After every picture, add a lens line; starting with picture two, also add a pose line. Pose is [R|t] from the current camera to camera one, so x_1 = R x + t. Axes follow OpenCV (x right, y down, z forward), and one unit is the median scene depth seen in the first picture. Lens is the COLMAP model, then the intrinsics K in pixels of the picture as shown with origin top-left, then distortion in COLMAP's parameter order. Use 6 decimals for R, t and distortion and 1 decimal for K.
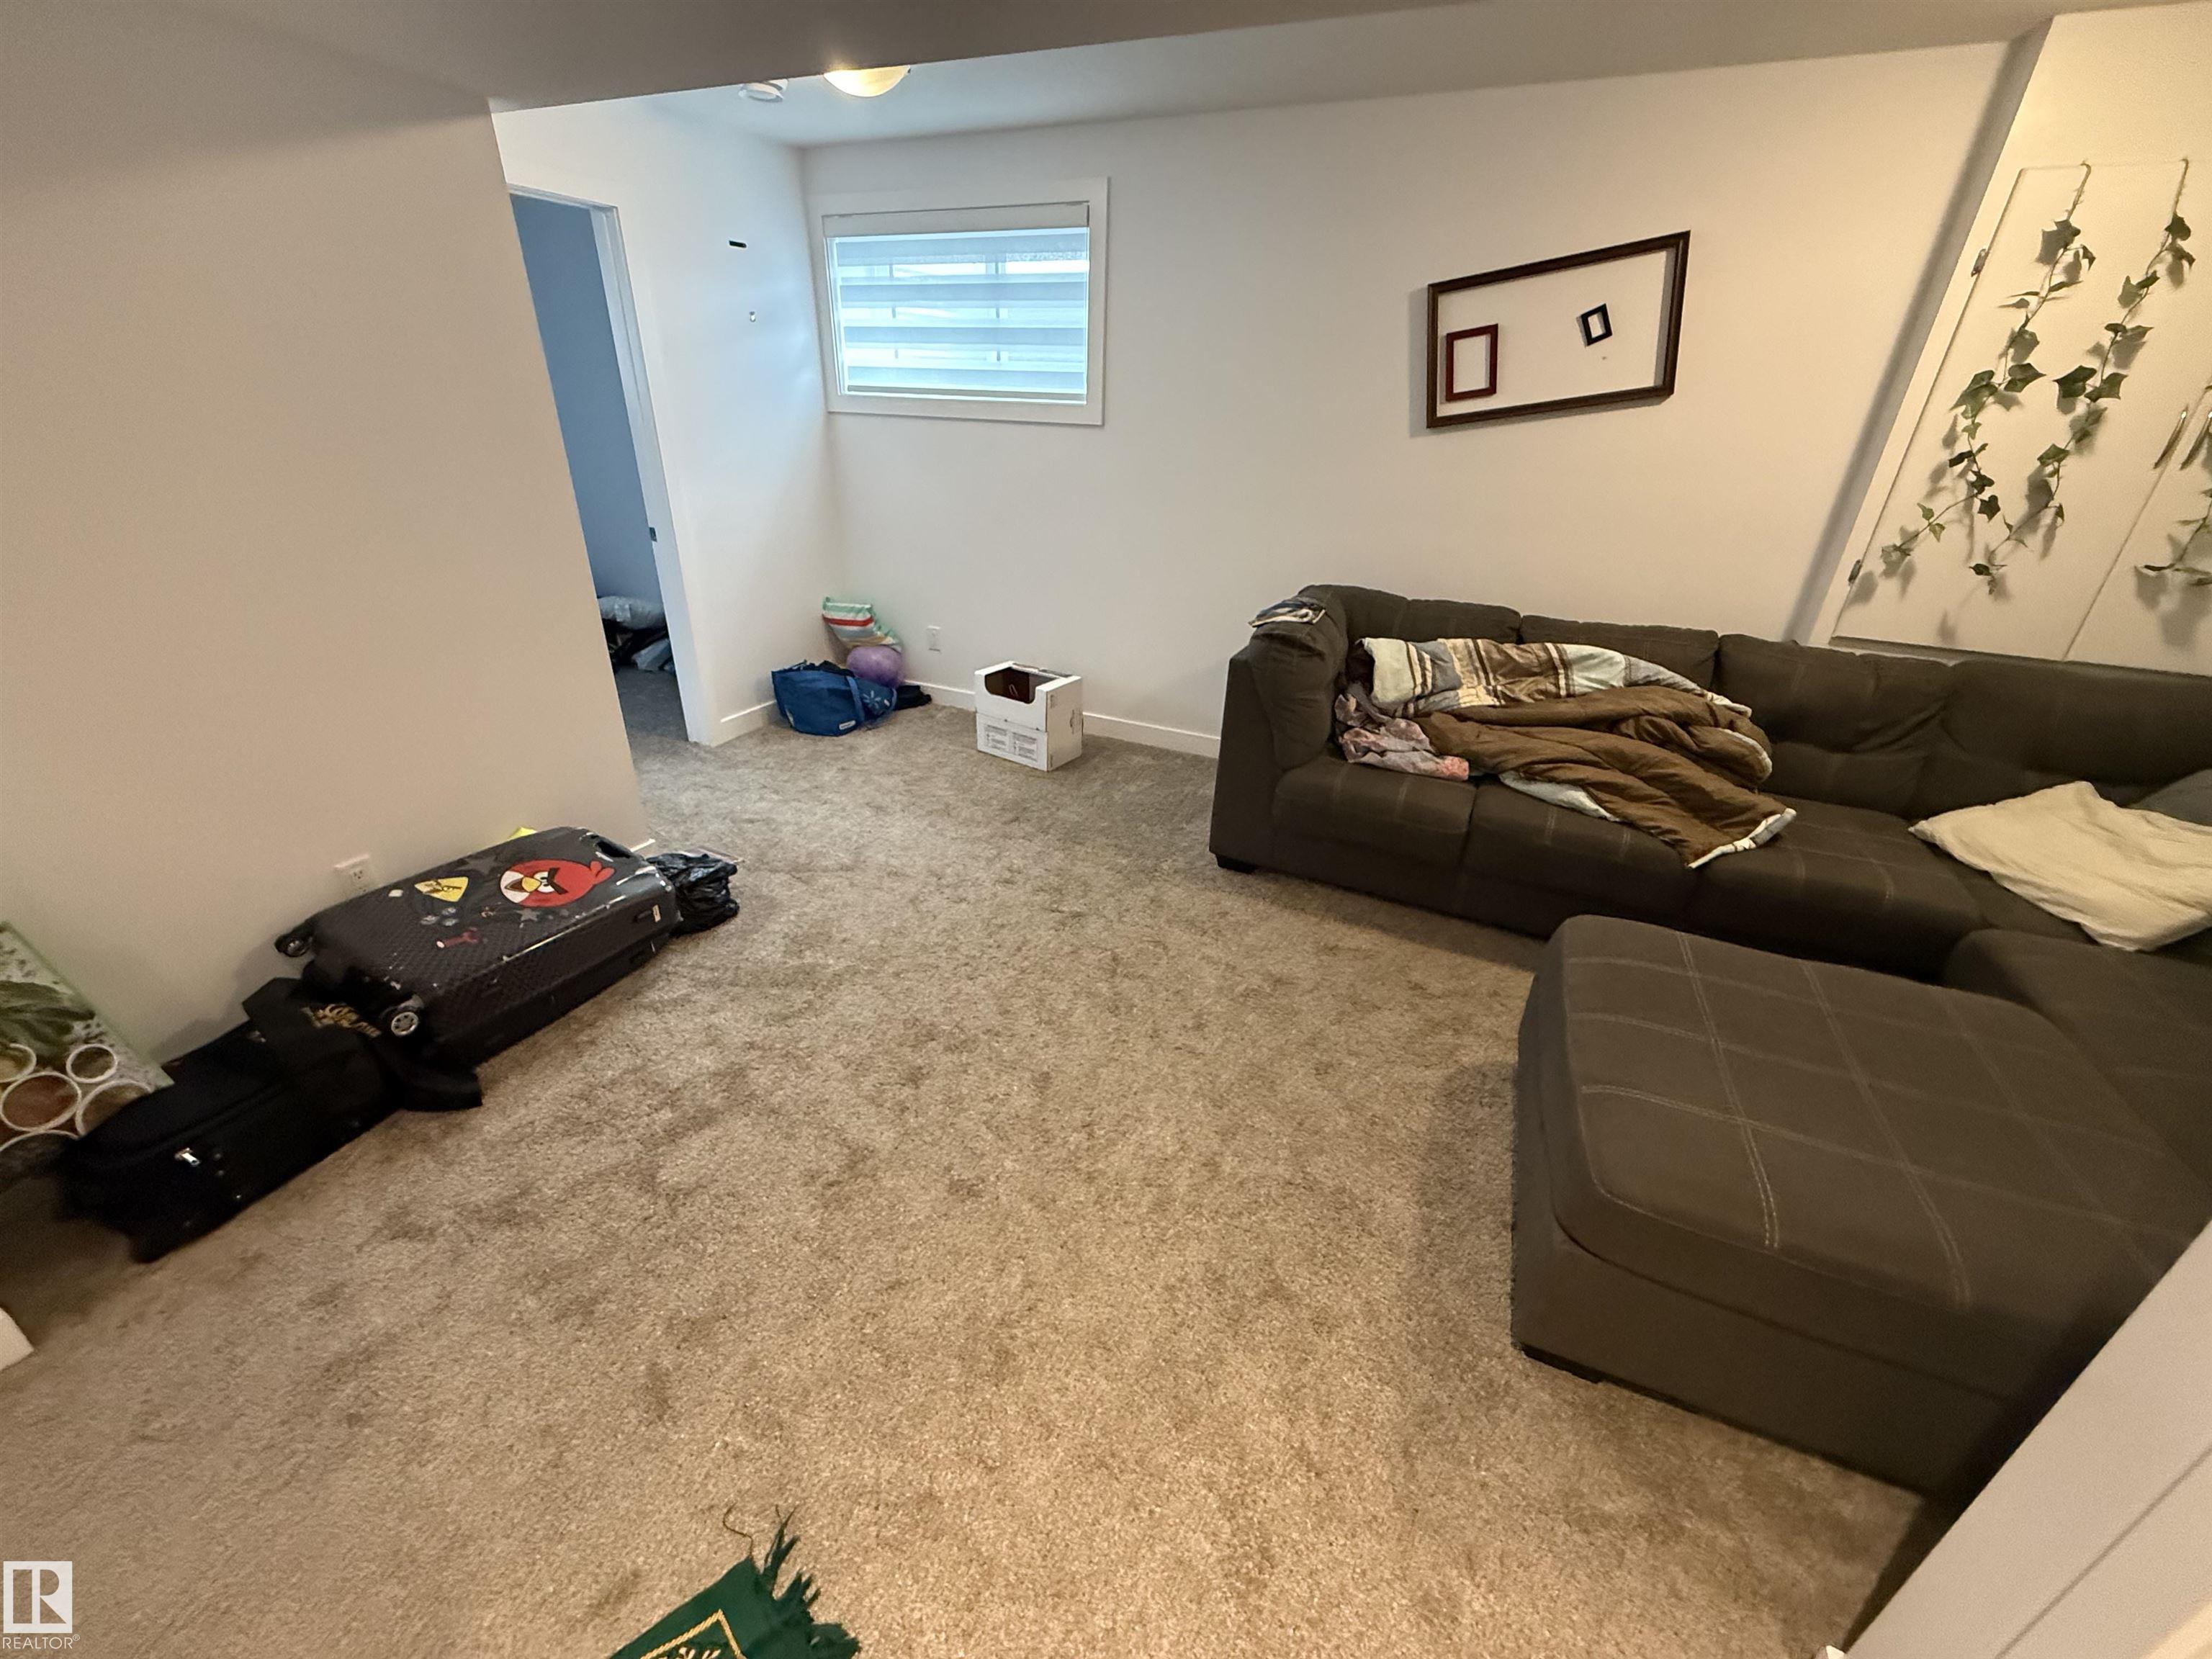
lens RADIAL K [[874.7, 0, 1106.0], [0, 874.7, 829.5], [0, 0, 1]] dist [-0.000752, 0.000314]
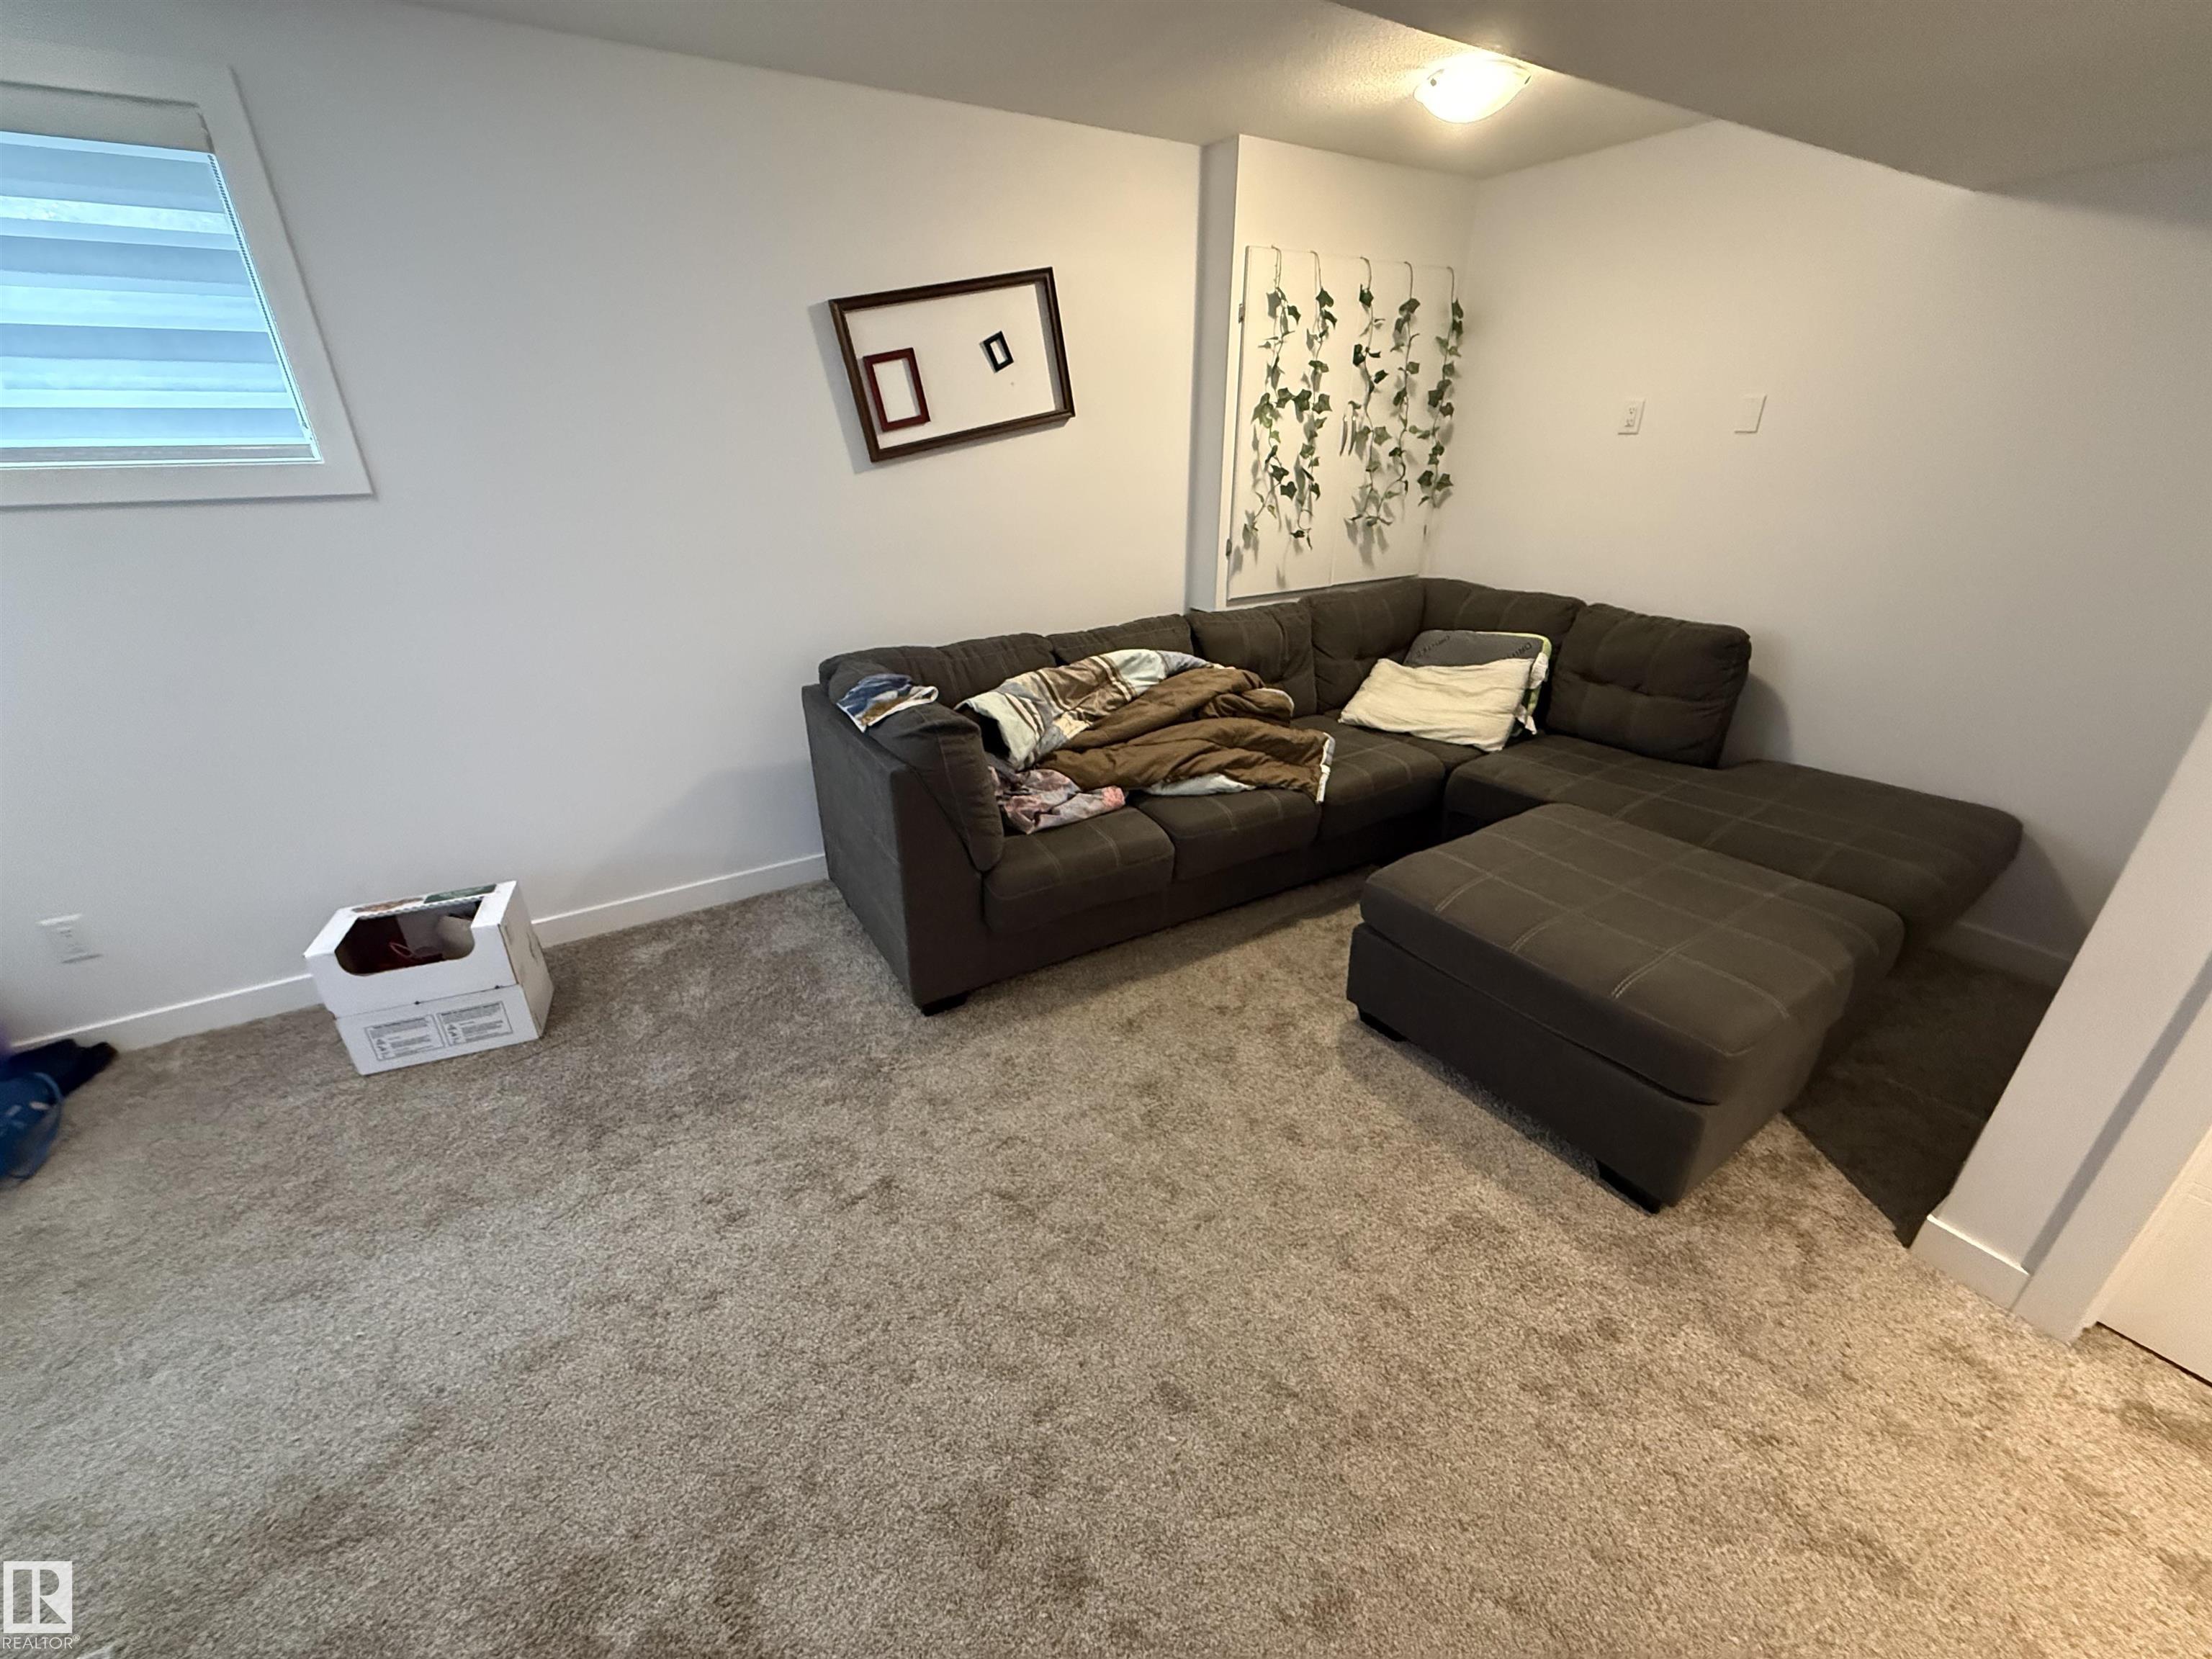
lens RADIAL K [[874.7, 0, 1106.0], [0, 874.7, 829.5], [0, 0, 1]] dist [-0.000752, 0.000314]
pose [[0.555938, -0.379981, 0.739288, -0.342234], [0.392256, 0.904067, 0.169701, -0.205924], [-0.732849, 0.195647, 0.651655, 0.368408]]
